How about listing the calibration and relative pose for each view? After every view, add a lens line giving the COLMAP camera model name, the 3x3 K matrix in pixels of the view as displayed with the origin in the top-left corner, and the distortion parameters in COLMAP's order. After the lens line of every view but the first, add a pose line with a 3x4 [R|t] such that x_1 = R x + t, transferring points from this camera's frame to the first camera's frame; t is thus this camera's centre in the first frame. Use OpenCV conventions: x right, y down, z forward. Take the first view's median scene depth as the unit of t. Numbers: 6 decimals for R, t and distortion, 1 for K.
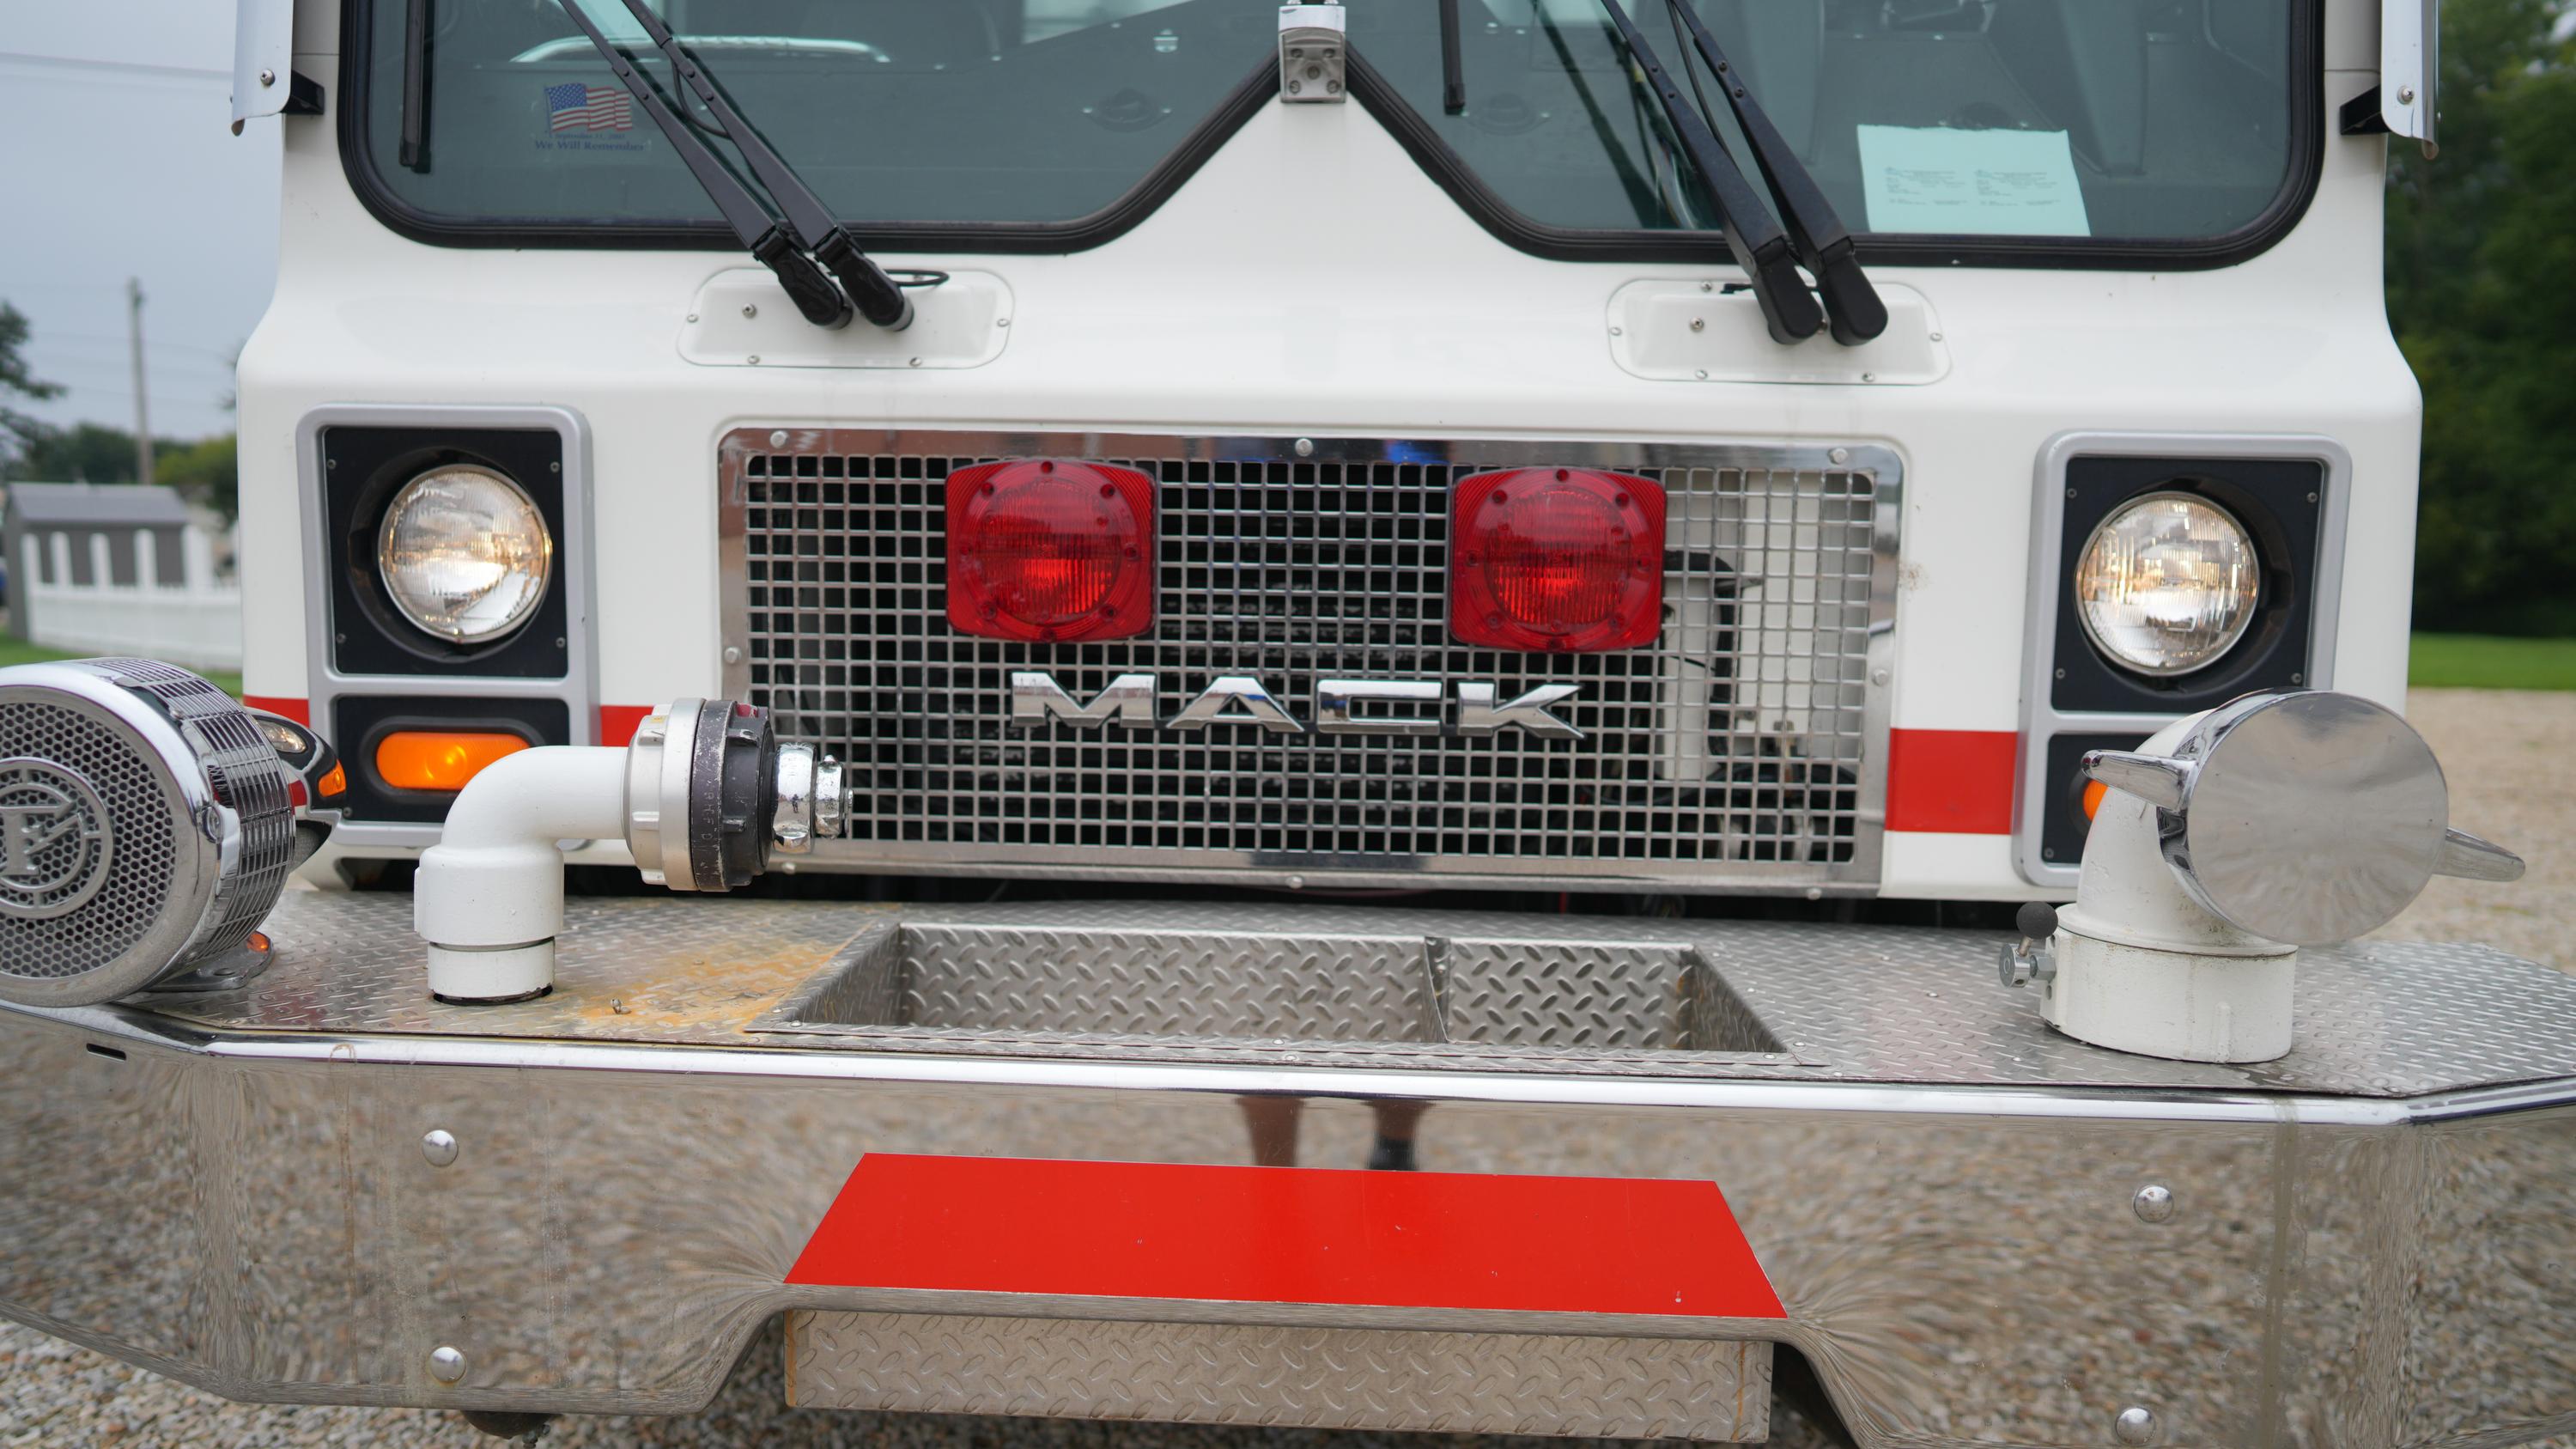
lens RADIAL K [[1745.9, 0, 1284.0], [0, 1745.9, 730.7], [0, 0, 1]] dist [-0.030097, 0.044715]
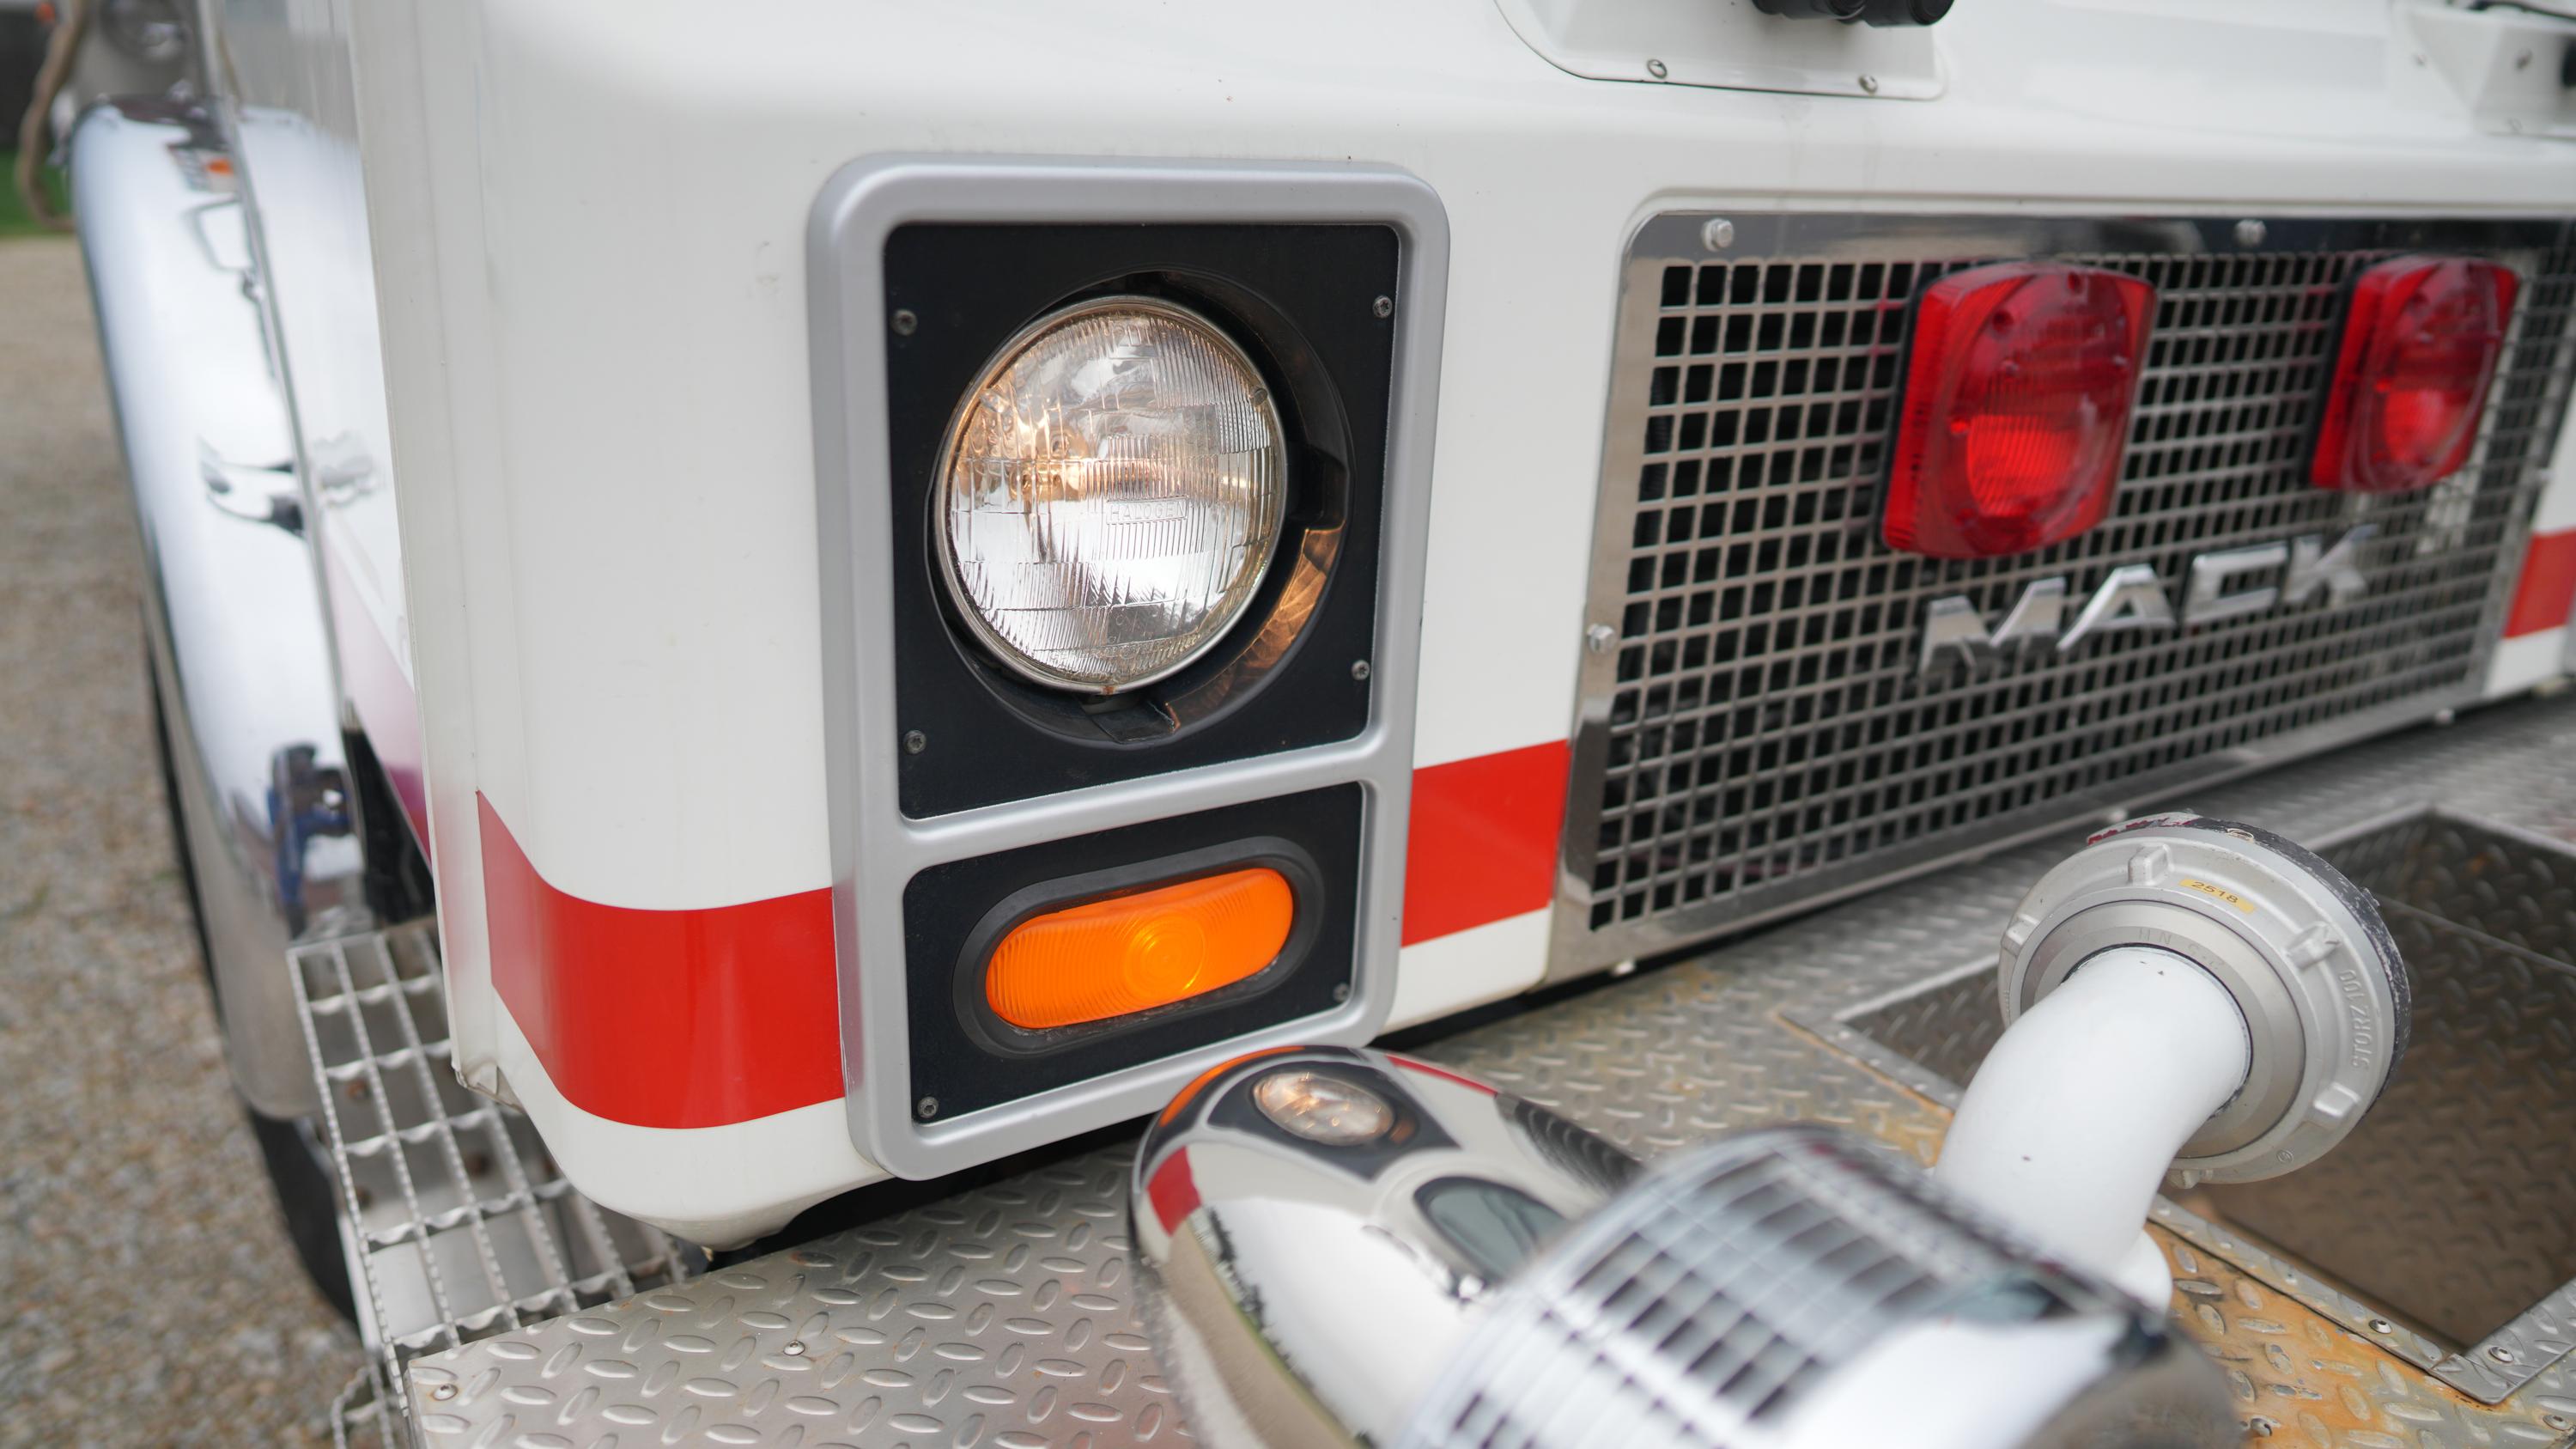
lens RADIAL K [[1745.9, 0, 1270.2], [0, 1745.9, 699.0], [0, 0, 1]] dist [-0.030097, 0.044715]
pose [[0.821987, -0.169173, 0.543799, -0.711193], [0.033863, 0.967691, 0.249857, -0.167342], [-0.568498, -0.186964, 0.801158, 0.627552]]
